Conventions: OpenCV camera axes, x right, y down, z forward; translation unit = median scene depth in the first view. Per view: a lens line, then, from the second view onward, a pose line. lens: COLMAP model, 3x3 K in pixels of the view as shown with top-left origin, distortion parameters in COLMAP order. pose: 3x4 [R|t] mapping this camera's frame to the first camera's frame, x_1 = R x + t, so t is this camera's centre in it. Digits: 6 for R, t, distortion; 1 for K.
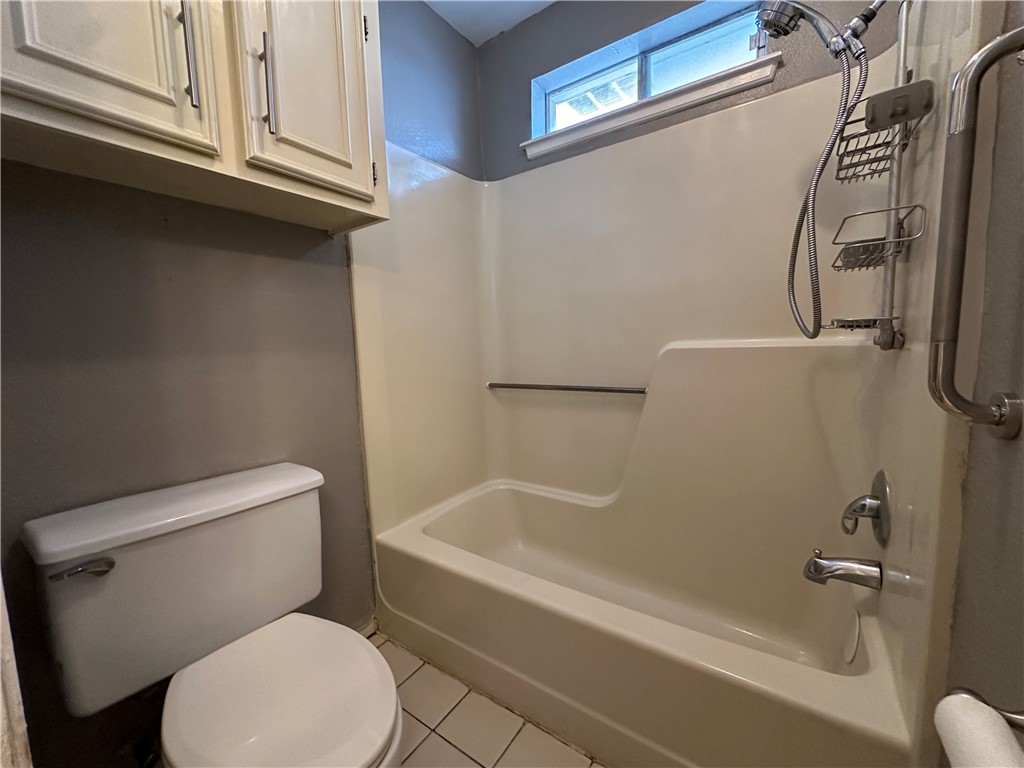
lens RADIAL K [[411.4, 0, 516.3], [0, 411.4, 383.4], [0, 0, 1]] dist [-0.006242, 0.001201]
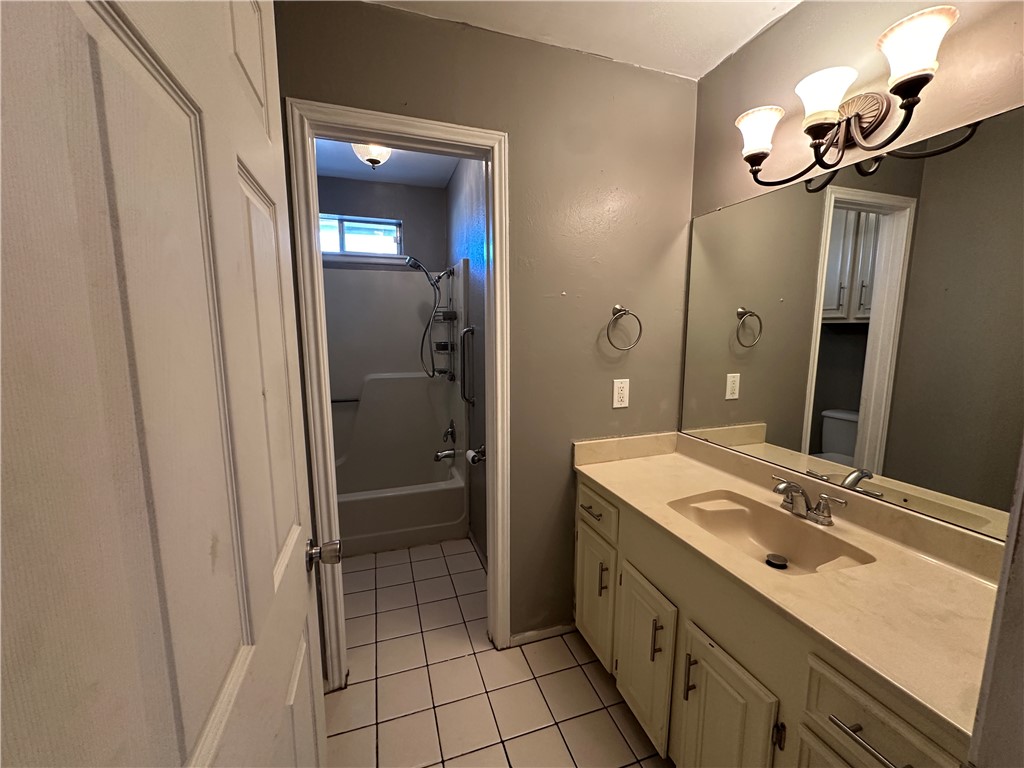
lens RADIAL K [[411.4, 0, 514.2], [0, 411.4, 384.1], [0, 0, 1]] dist [-0.006242, 0.001201]
pose [[0.606009, -0.083030, 0.791113, -1.256145], [0.060614, 0.996466, 0.058151, -0.202450], [-0.793145, 0.012713, 0.608900, -1.264493]]
